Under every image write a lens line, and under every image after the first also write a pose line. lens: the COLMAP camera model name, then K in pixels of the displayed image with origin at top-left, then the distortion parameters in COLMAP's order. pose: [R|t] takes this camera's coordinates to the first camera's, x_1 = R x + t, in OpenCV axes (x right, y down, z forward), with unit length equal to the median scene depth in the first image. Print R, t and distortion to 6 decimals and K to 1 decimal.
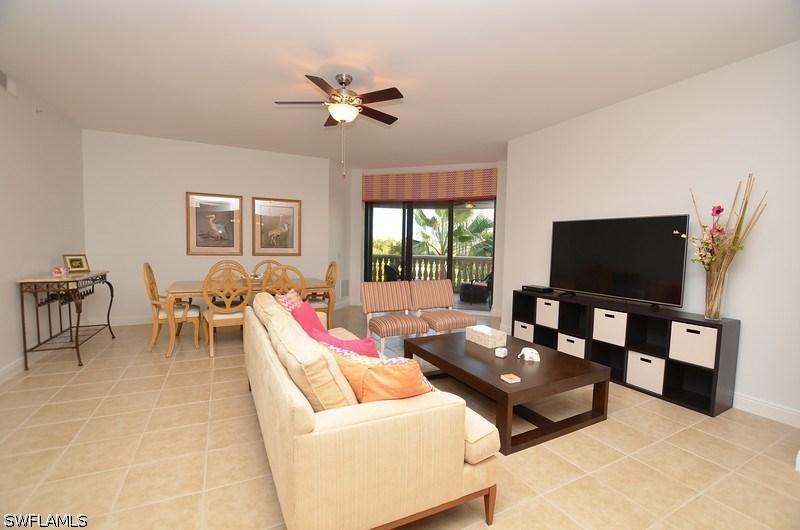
lens RADIAL K [[346.6, 0, 400.5], [0, 346.6, 263.8], [0, 0, 1]] dist [-0.009439, -0.000519]
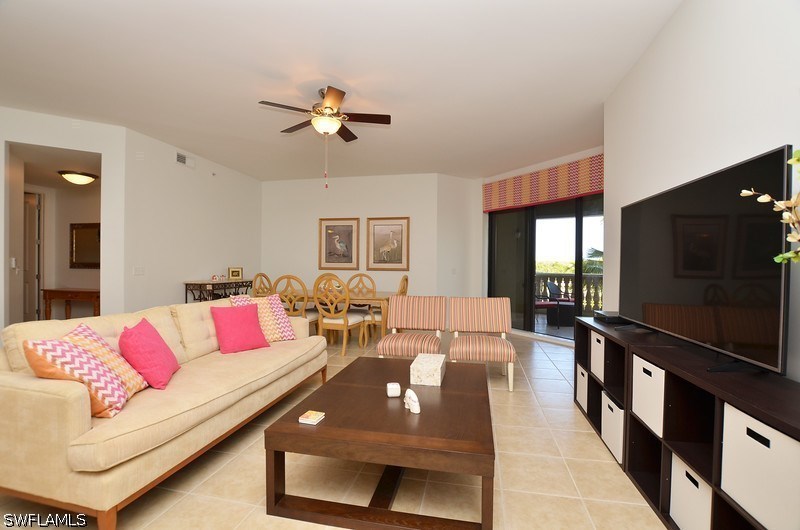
lens RADIAL K [[346.6, 0, 399.8], [0, 346.6, 266.2], [0, 0, 1]] dist [-0.009439, -0.000519]
pose [[0.788470, -0.007875, -0.615023, 0.345169], [-0.026563, 0.998549, -0.046840, 0.012504], [0.614499, 0.053269, 0.787117, 0.190420]]
